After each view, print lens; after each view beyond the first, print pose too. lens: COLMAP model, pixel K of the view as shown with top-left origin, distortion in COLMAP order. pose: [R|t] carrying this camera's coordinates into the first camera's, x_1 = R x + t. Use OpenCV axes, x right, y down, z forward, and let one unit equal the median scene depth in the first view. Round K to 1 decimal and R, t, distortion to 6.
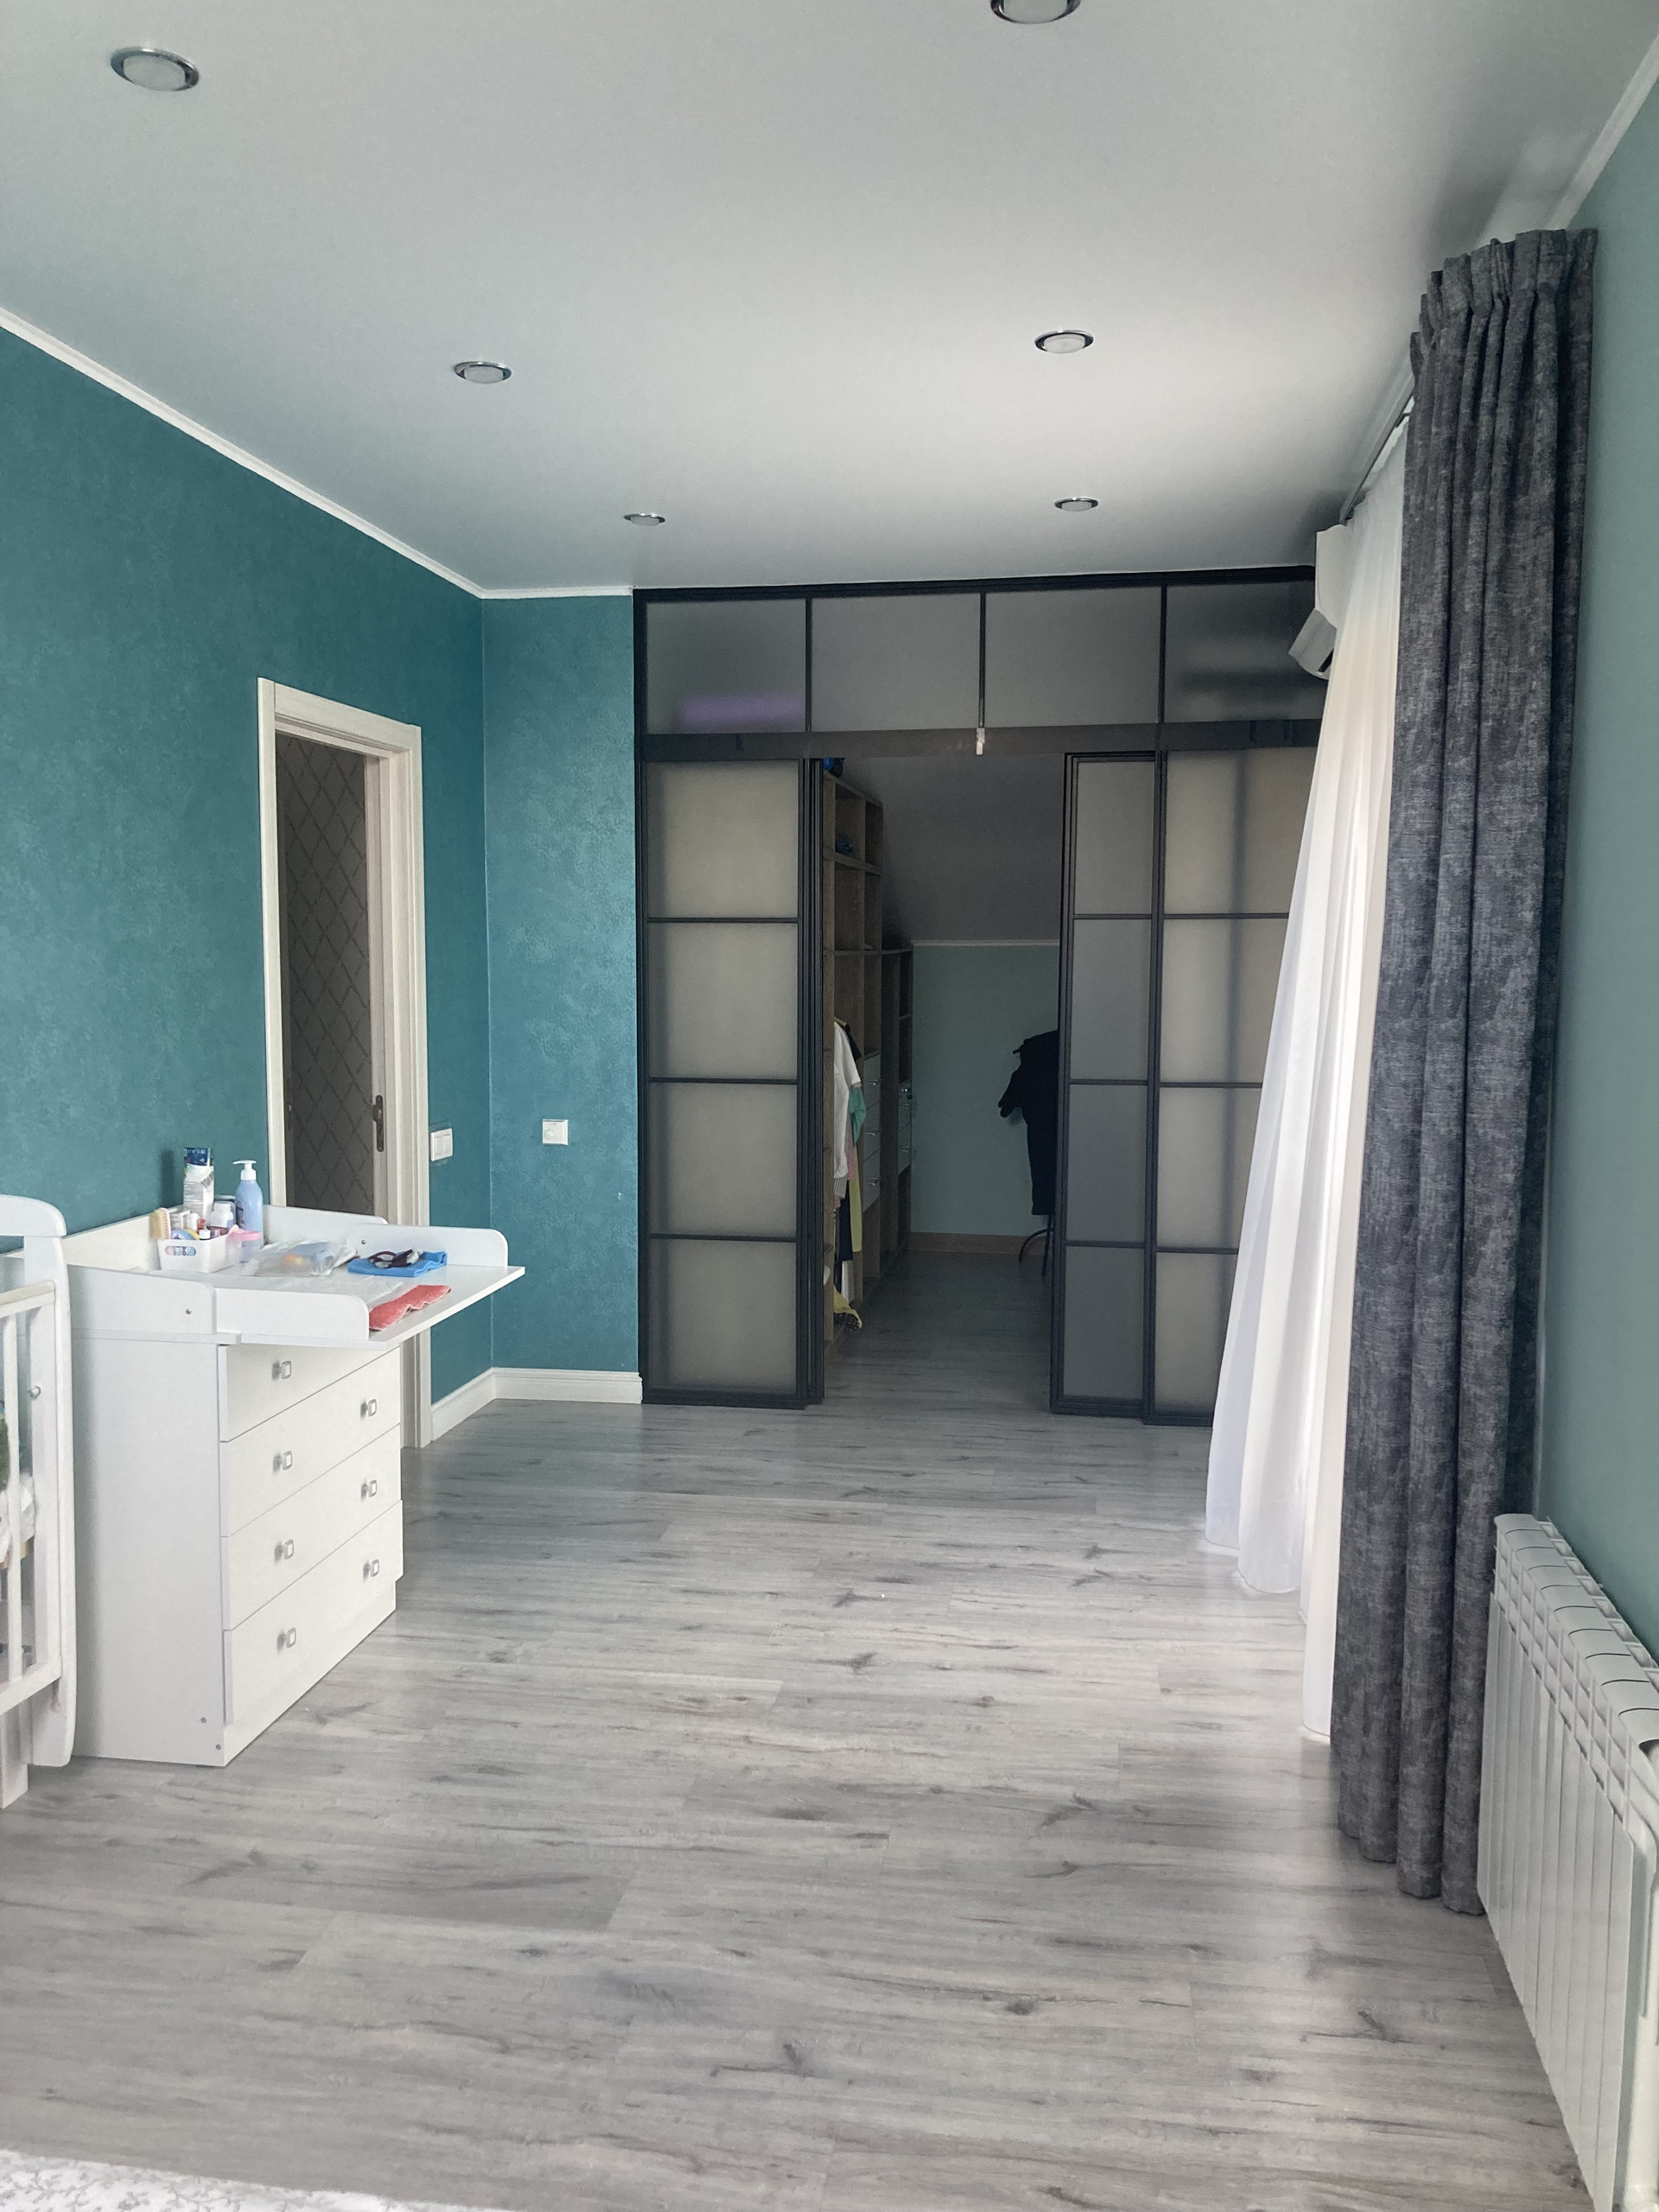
lens RADIAL K [[1783.9, 0, 831.1], [0, 1783.9, 1110.1], [0, 0, 1]] dist [0.022405, -0.053161]
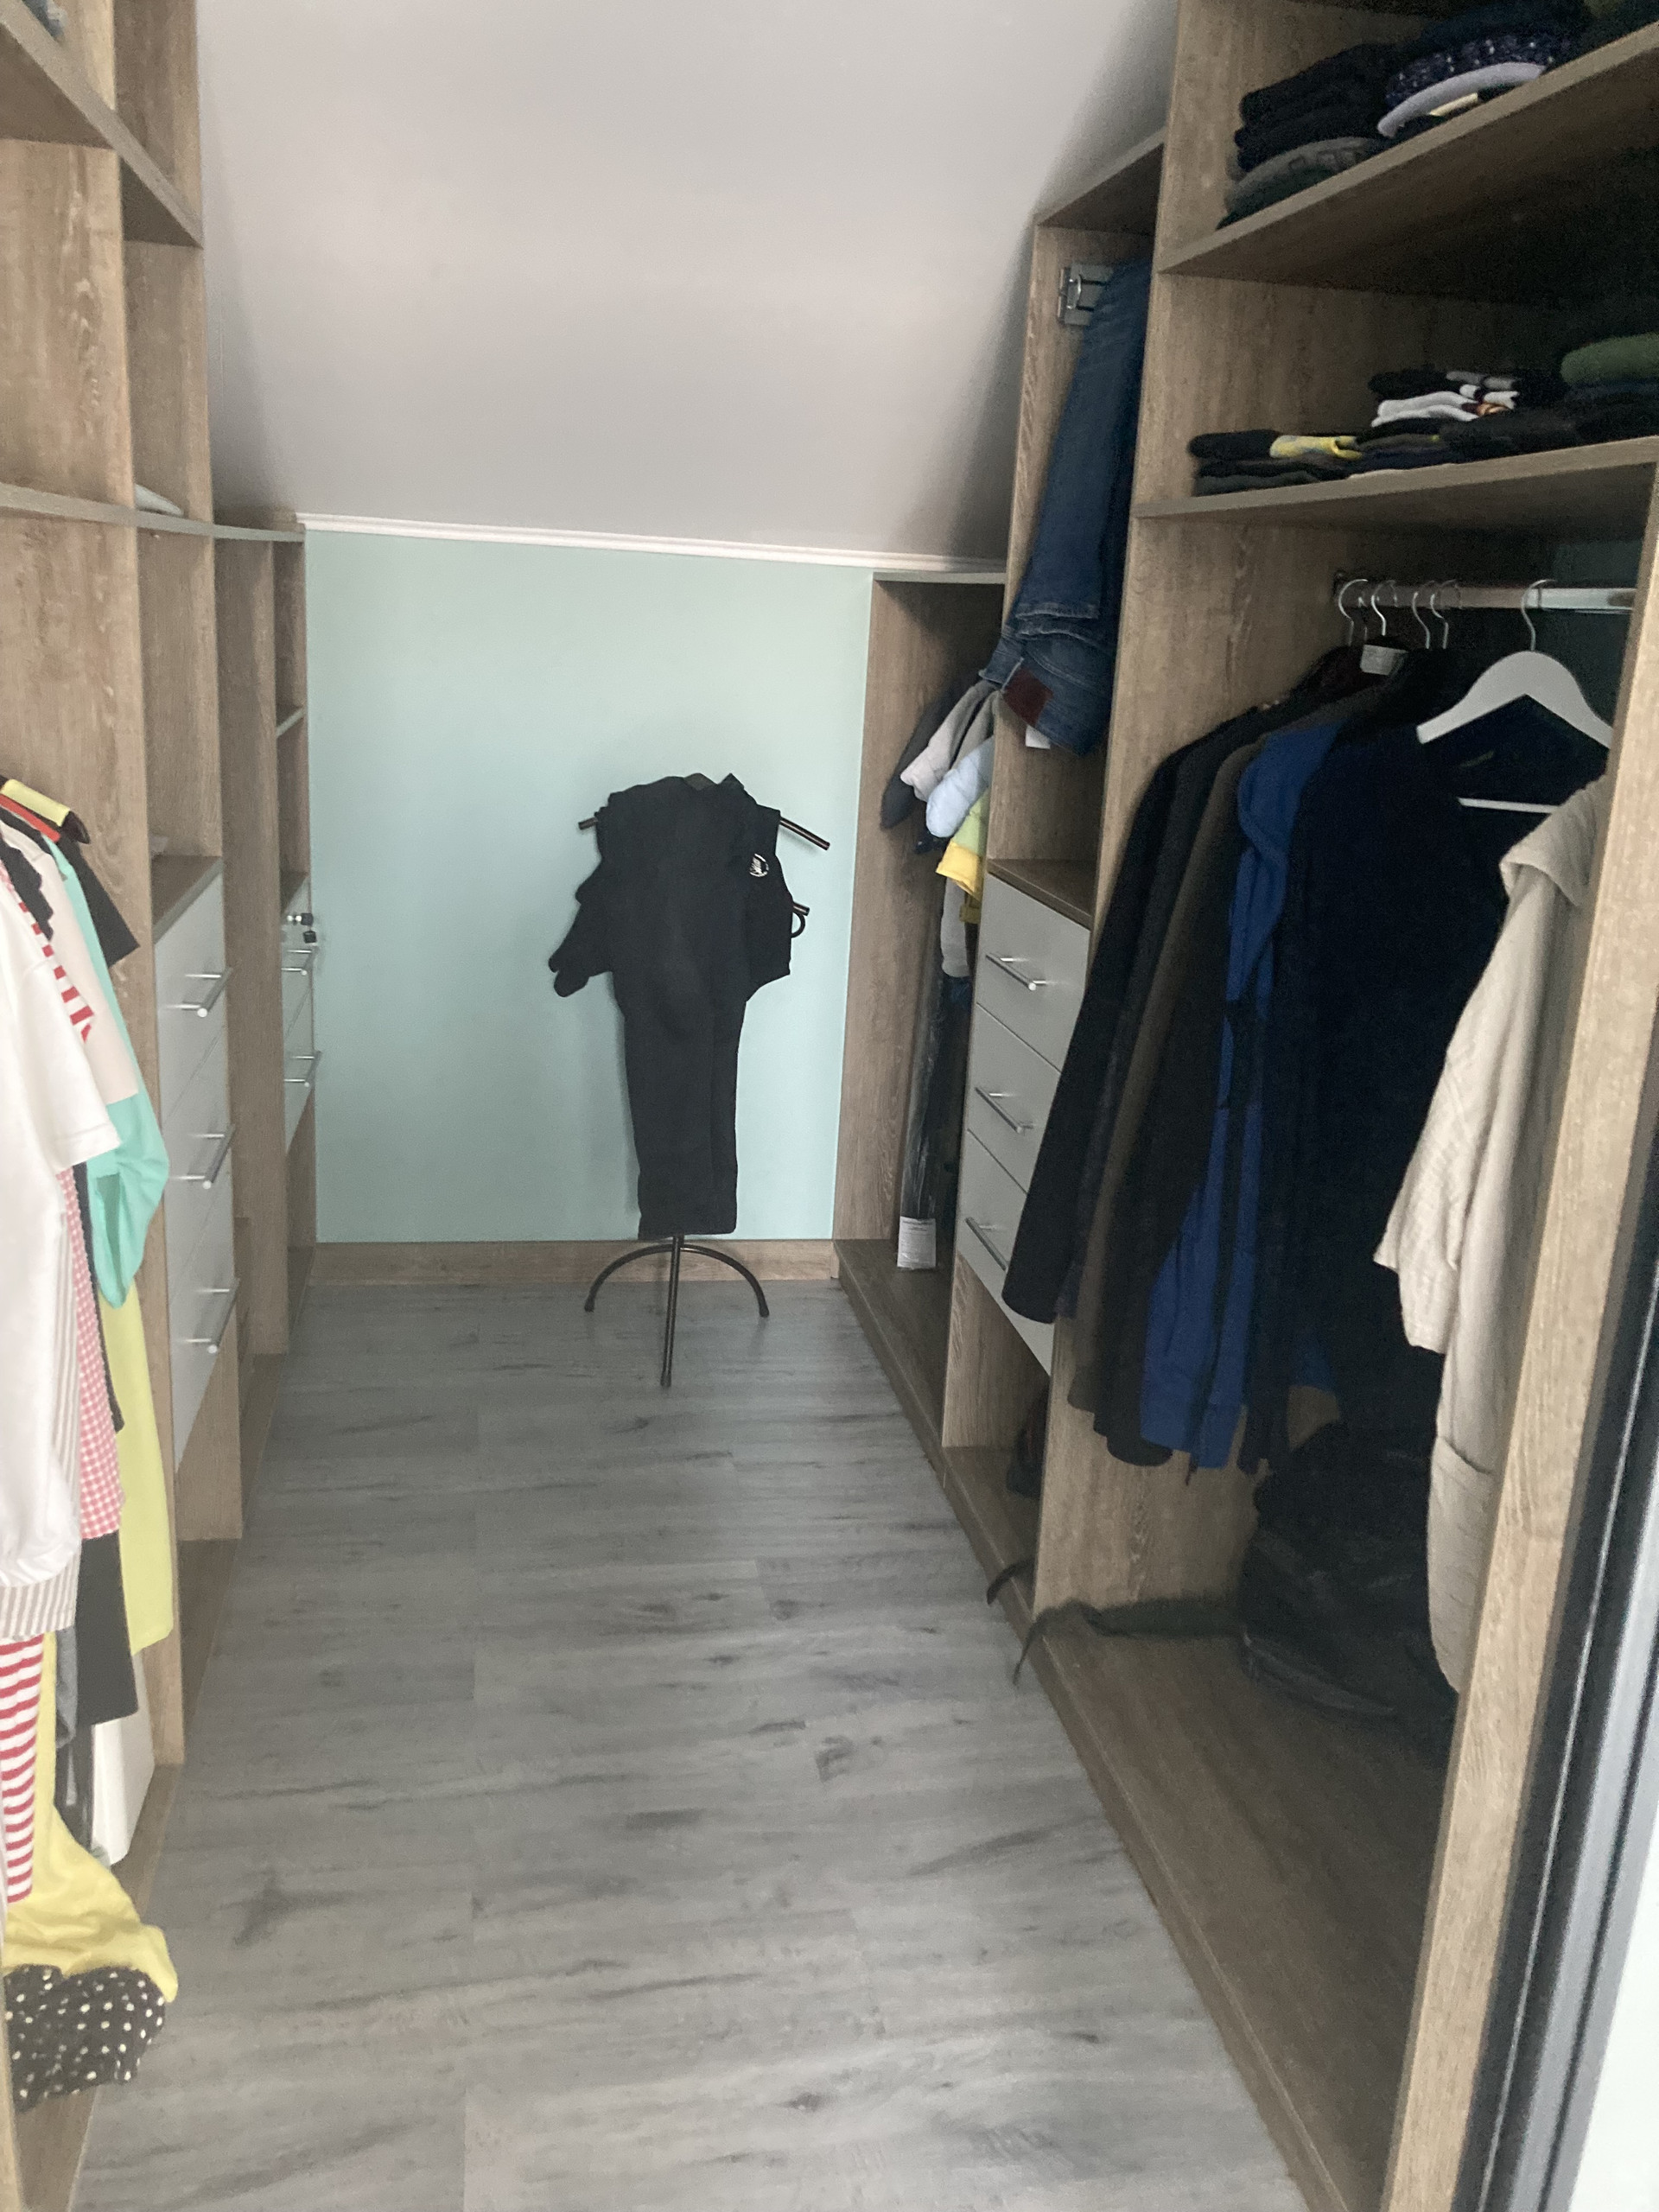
lens RADIAL K [[1783.9, 0, 837.8], [0, 1783.9, 1102.6], [0, 0, 1]] dist [0.022405, -0.053161]
pose [[0.940057, -0.043707, 0.338206, 0.019882], [-0.022923, 0.981410, 0.190547, -0.048753], [-0.340247, -0.186878, 0.921580, 0.611707]]
